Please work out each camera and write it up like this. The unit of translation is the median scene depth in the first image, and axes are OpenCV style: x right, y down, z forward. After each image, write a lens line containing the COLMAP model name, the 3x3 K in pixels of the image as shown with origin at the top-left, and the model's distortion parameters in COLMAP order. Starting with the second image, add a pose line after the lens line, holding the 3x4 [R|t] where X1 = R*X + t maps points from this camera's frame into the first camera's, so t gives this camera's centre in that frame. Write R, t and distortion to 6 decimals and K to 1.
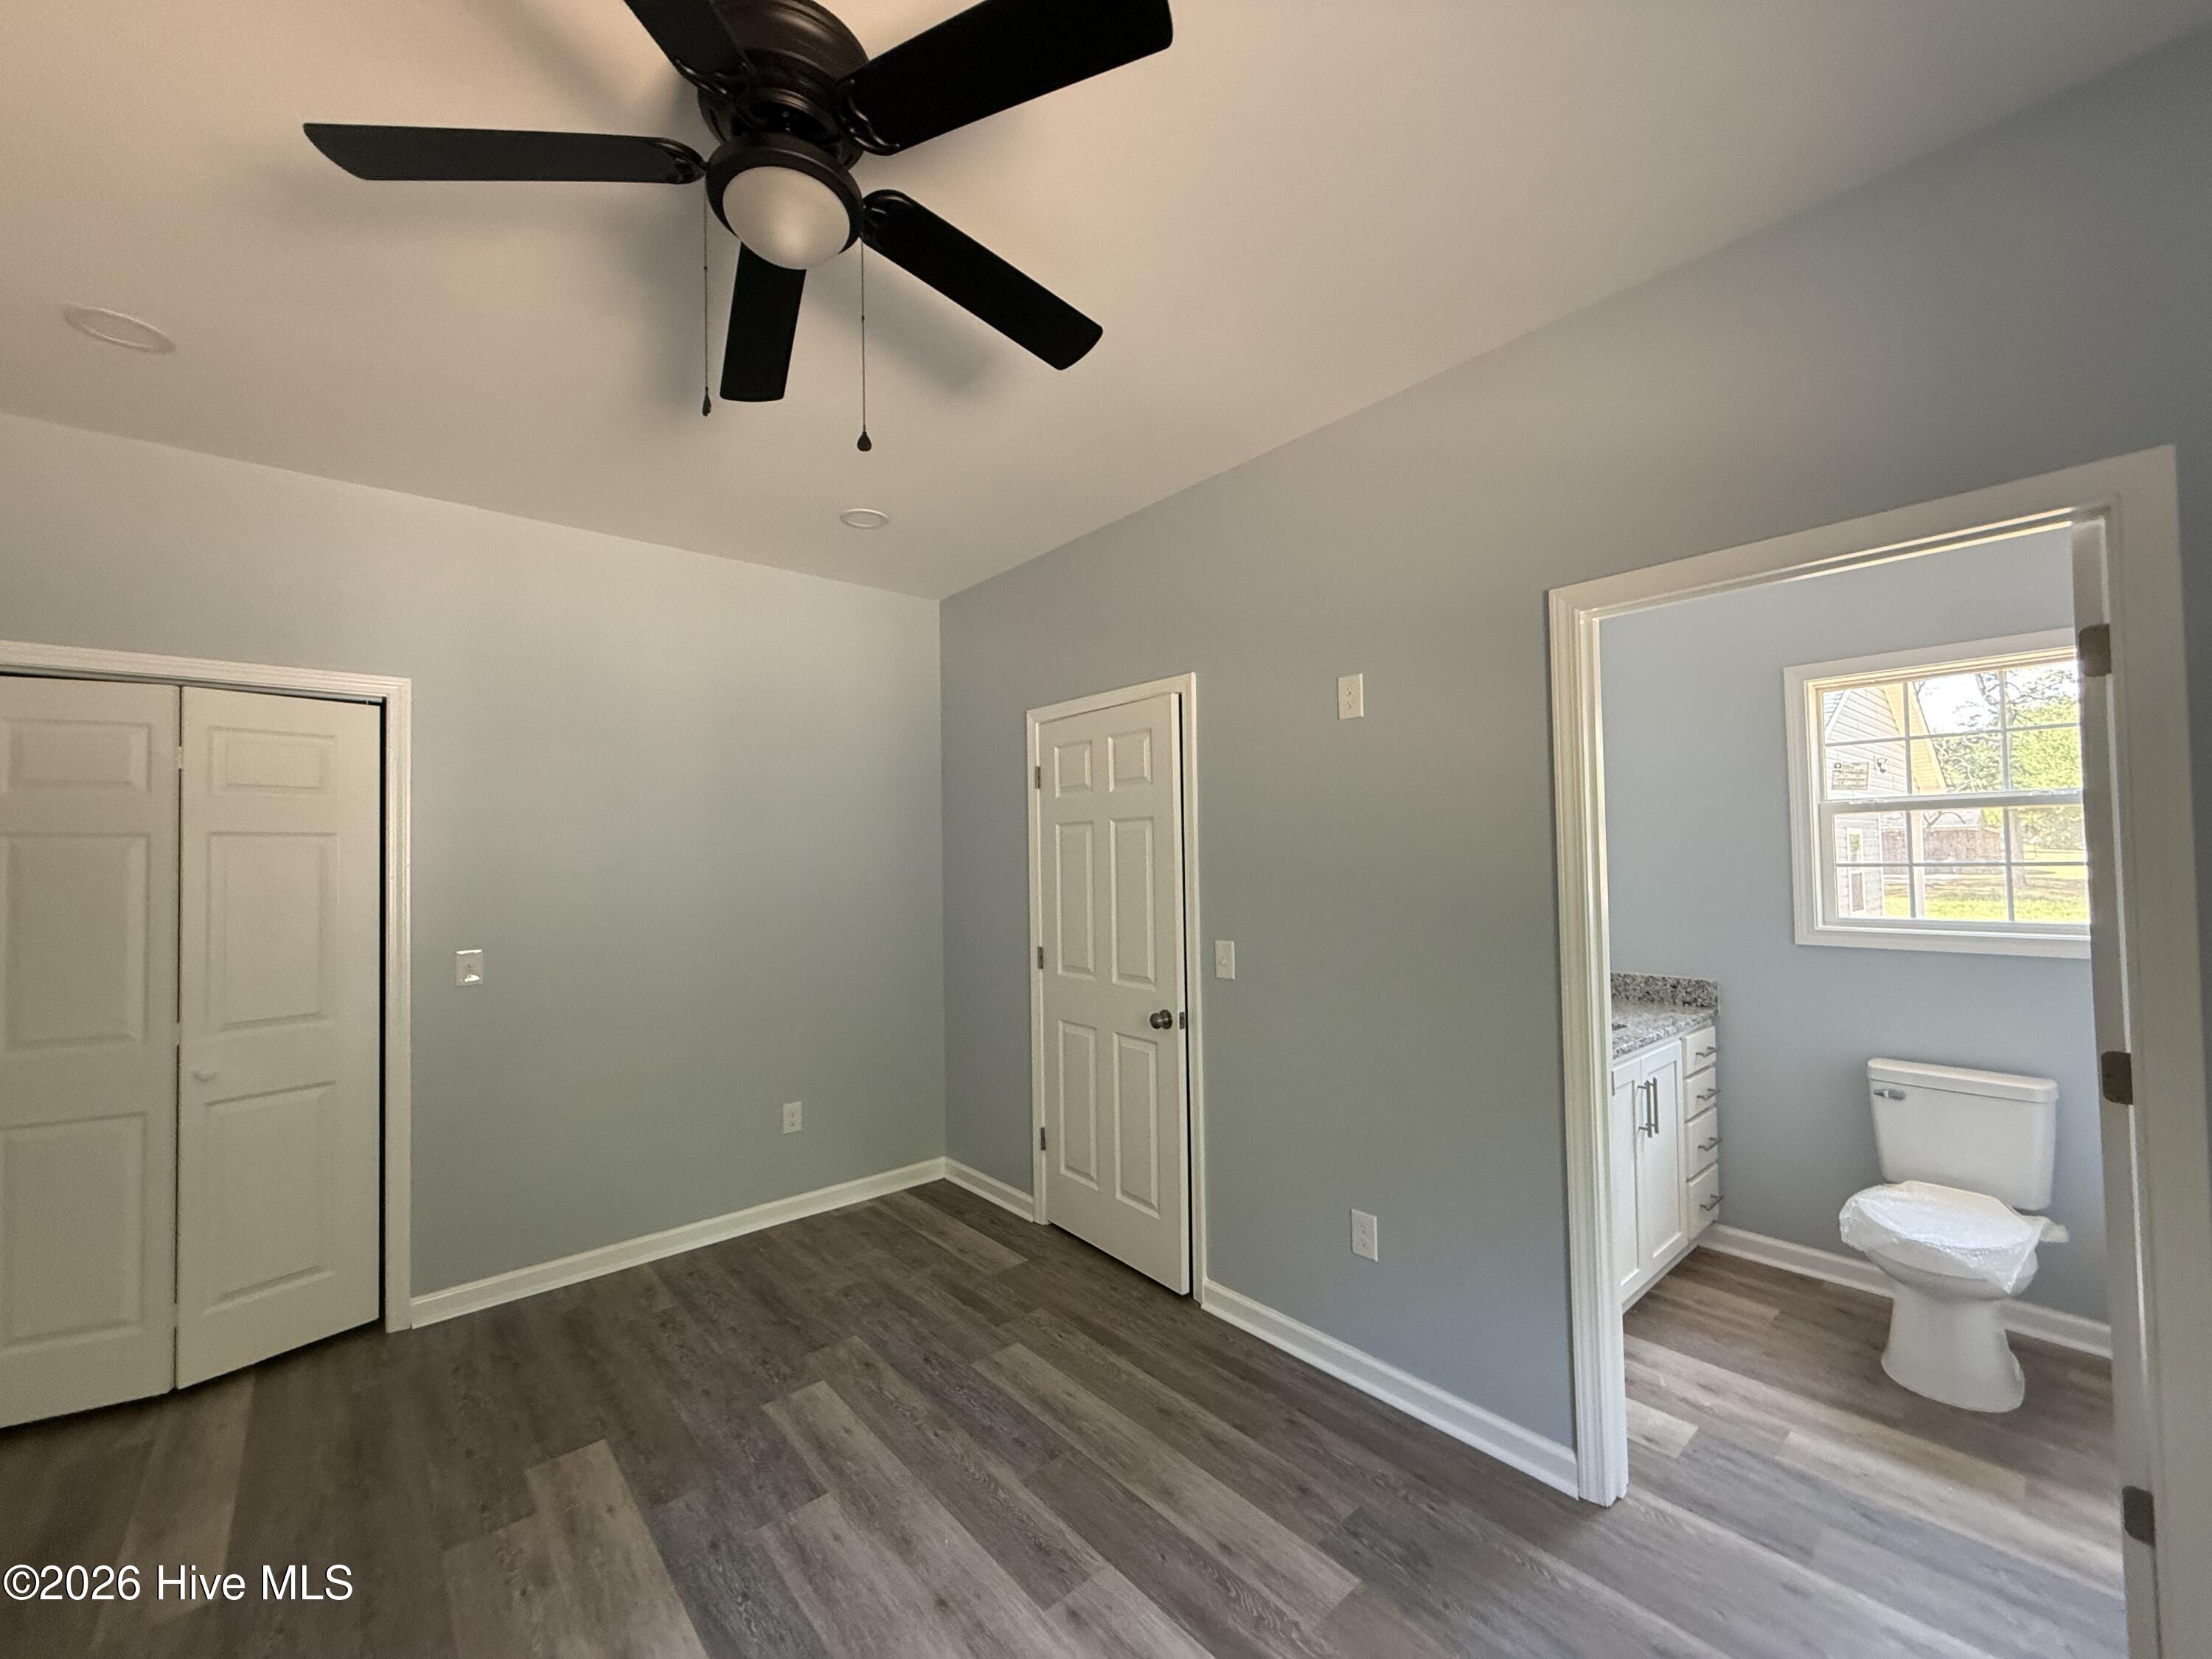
lens RADIAL K [[888.6, 0, 1103.5], [0, 888.6, 835.2], [0, 0, 1]] dist [0.001137, 0.000337]
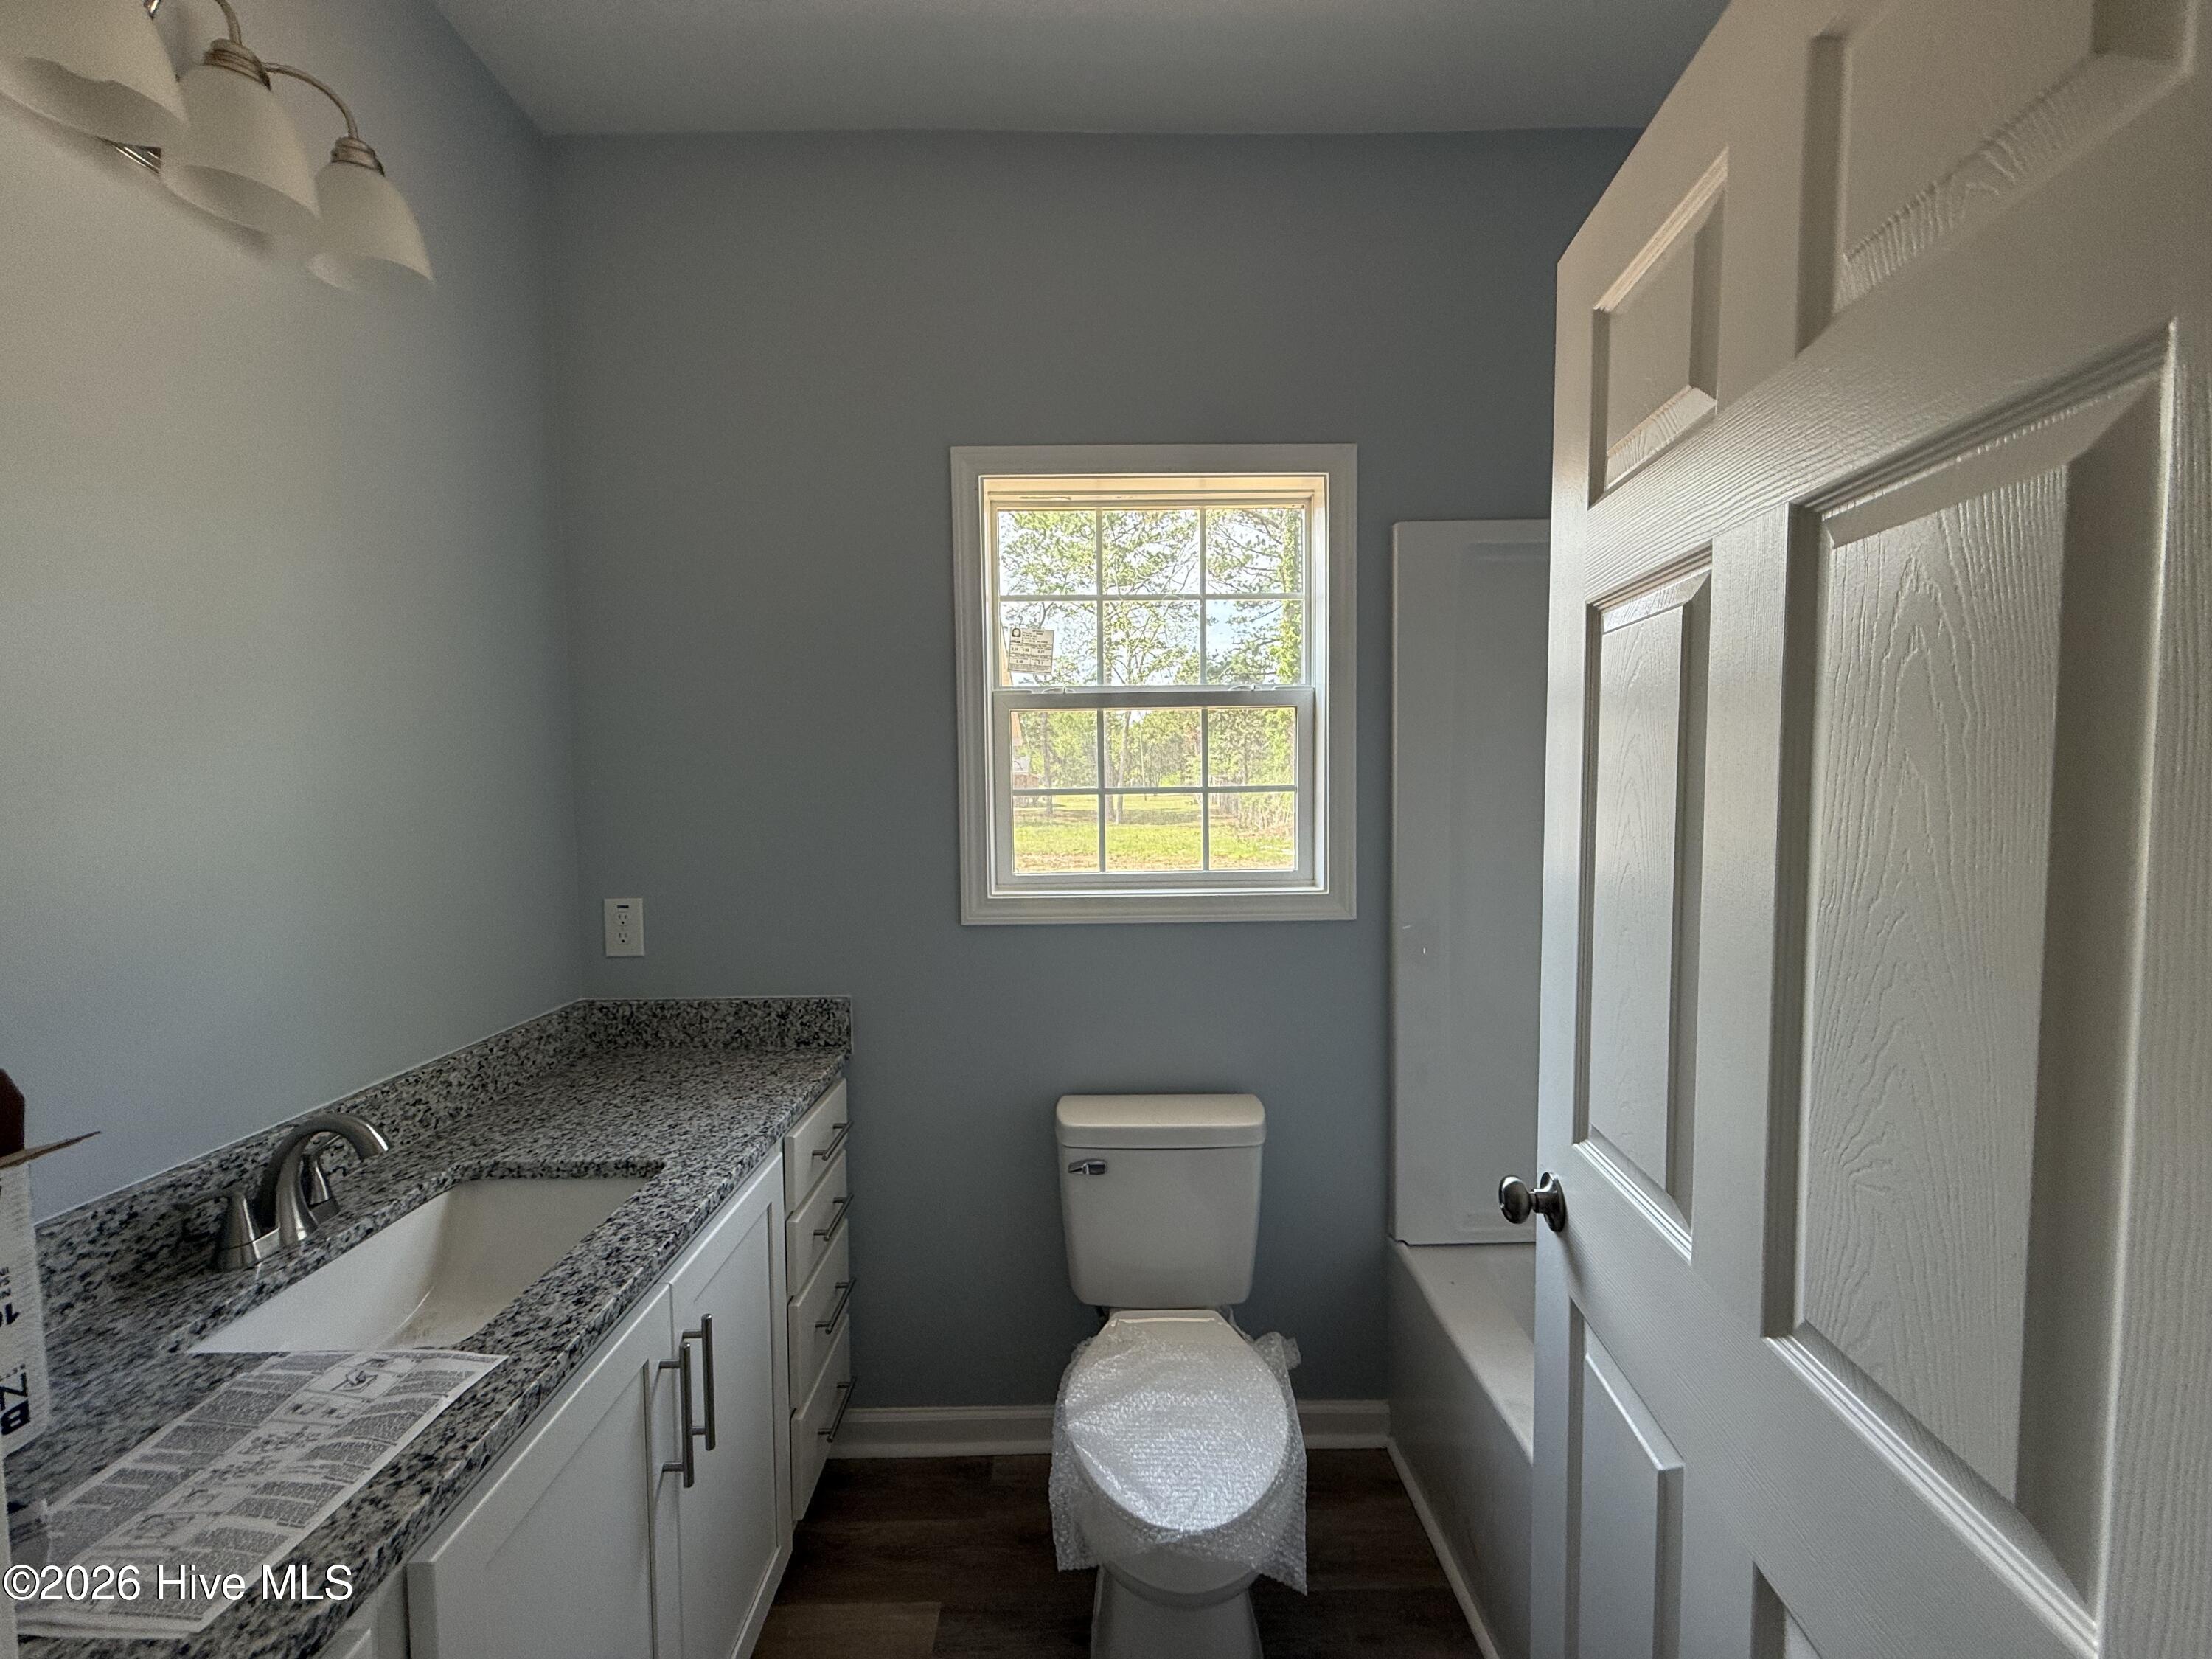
lens RADIAL K [[888.6, 0, 1105.4], [0, 888.6, 829.2], [0, 0, 1]] dist [0.001137, 0.000337]
pose [[0.650181, -0.034181, 0.759010, 0.393758], [-0.020827, 0.997810, 0.062776, 0.019721], [-0.759494, -0.056623, 0.648046, 0.549024]]
